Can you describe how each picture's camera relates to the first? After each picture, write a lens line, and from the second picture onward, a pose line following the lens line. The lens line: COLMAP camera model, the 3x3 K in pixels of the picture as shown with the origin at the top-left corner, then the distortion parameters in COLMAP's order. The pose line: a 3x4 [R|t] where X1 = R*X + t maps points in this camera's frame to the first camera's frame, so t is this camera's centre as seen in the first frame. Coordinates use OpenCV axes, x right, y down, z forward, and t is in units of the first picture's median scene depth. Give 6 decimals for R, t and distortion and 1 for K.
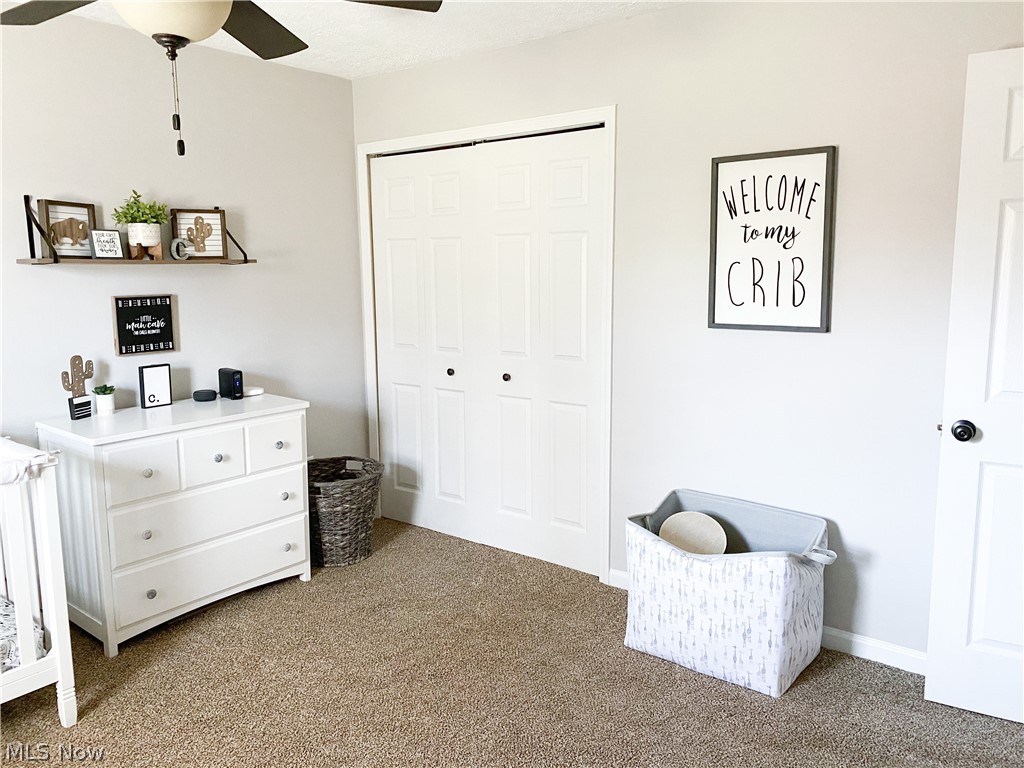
lens RADIAL K [[778.0, 0, 511.0], [0, 778.0, 368.8], [0, 0, 1]] dist [0.060057, -0.095853]
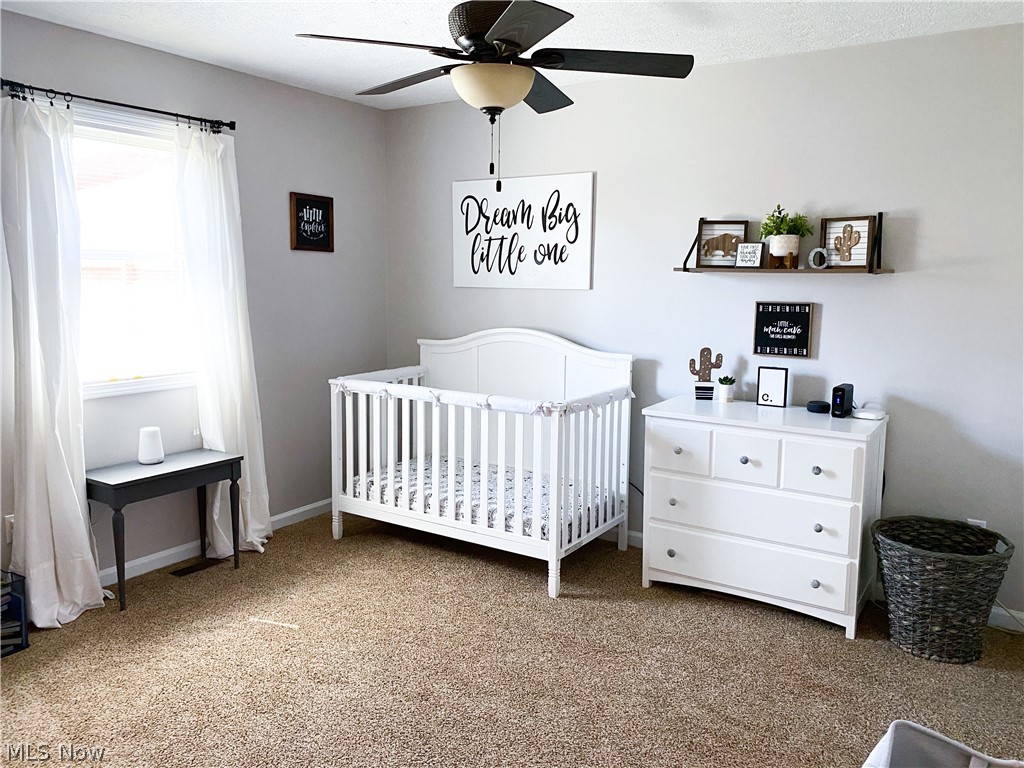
lens RADIAL K [[778.0, 0, 511.0], [0, 778.0, 368.8], [0, 0, 1]] dist [0.060057, -0.095853]
pose [[0.084814, 0.129822, -0.987903, 0.568144], [-0.143984, 0.982666, 0.116773, -0.075657], [0.985939, 0.132338, 0.102036, 0.538527]]
